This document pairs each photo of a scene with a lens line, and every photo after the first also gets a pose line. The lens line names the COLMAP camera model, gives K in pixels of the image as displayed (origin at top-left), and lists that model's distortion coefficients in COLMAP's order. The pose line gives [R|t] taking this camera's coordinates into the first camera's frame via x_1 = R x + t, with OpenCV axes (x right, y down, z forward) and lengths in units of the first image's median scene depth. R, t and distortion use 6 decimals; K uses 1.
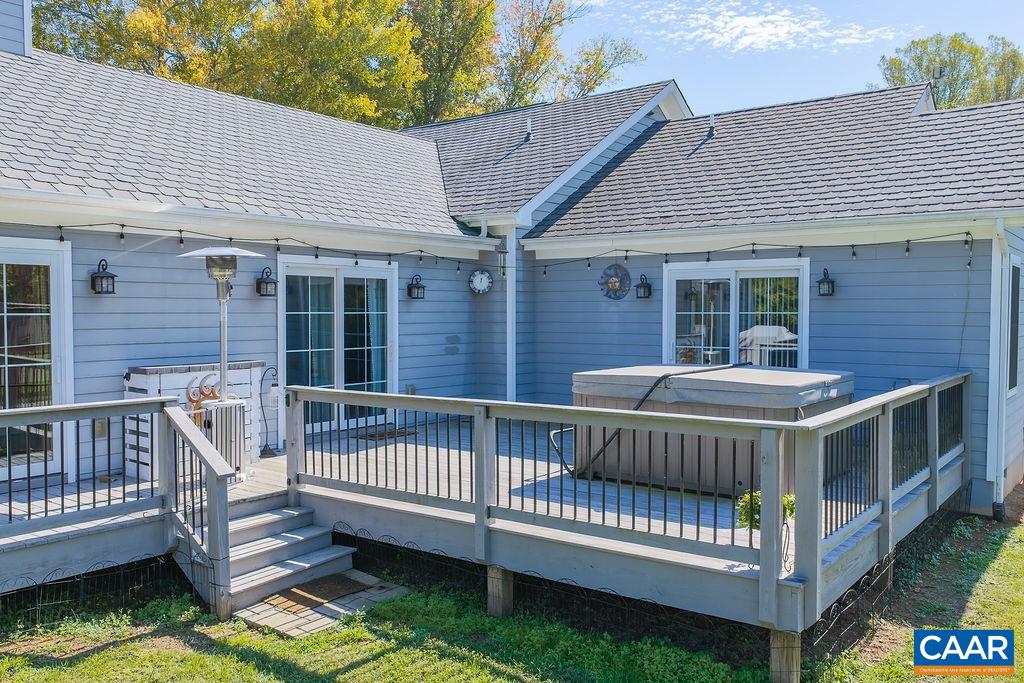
lens RADIAL K [[840.0, 0, 506.3], [0, 840.0, 342.4], [0, 0, 1]] dist [0.012814, -0.020405]
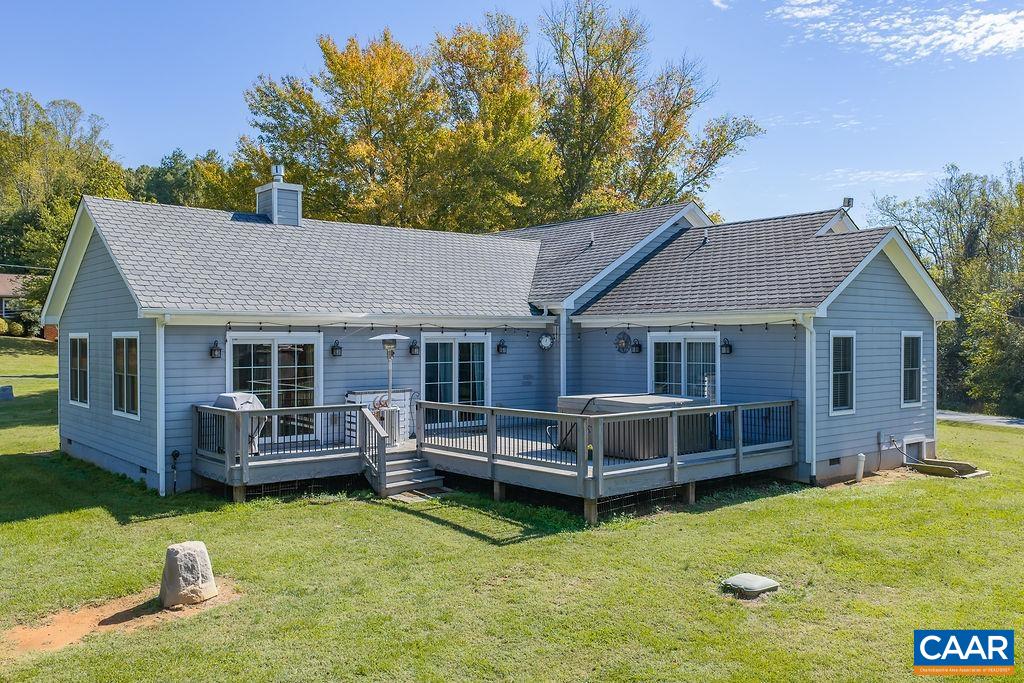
lens RADIAL K [[818.3, 0, 512.0], [0, 818.3, 341.5], [0, 0, 1]] dist [-0.001381, -0.005329]
pose [[0.974775, -0.001468, -0.223185, 0.323914], [-0.006537, 0.999362, -0.035124, -0.019421], [0.223094, 0.035697, 0.974143, -0.716478]]
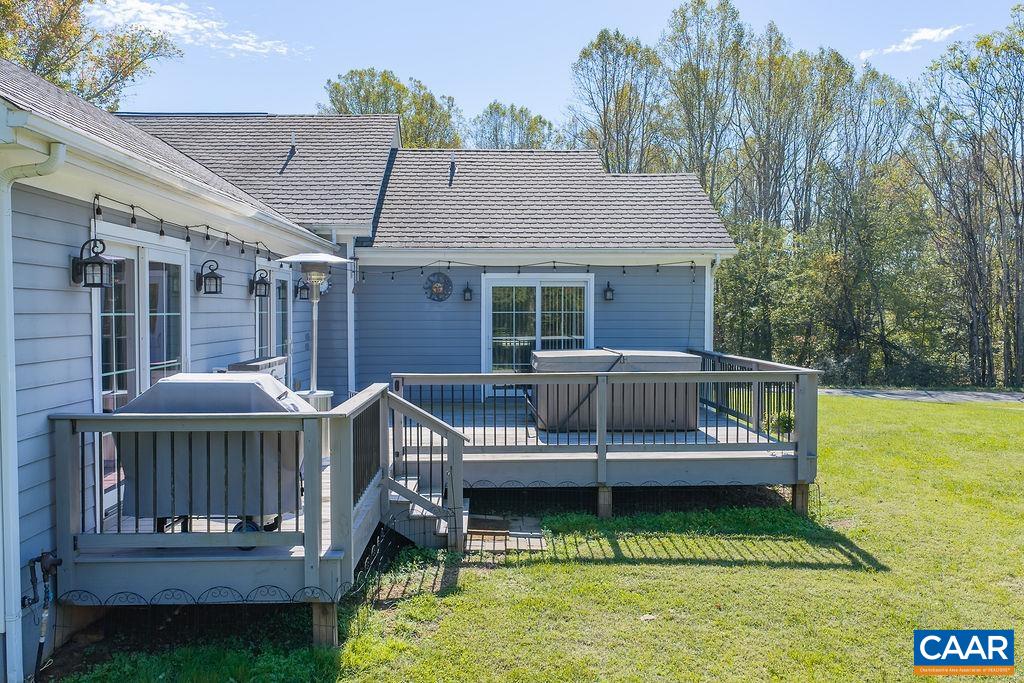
lens RADIAL K [[840.0, 0, 506.3], [0, 840.0, 342.4], [0, 0, 1]] dist [0.012814, -0.020405]
pose [[0.781884, -0.023327, 0.622987, -0.652263], [0.023545, 0.999692, 0.007881, 0.001350], [-0.622979, 0.008507, 0.782192, -0.018399]]
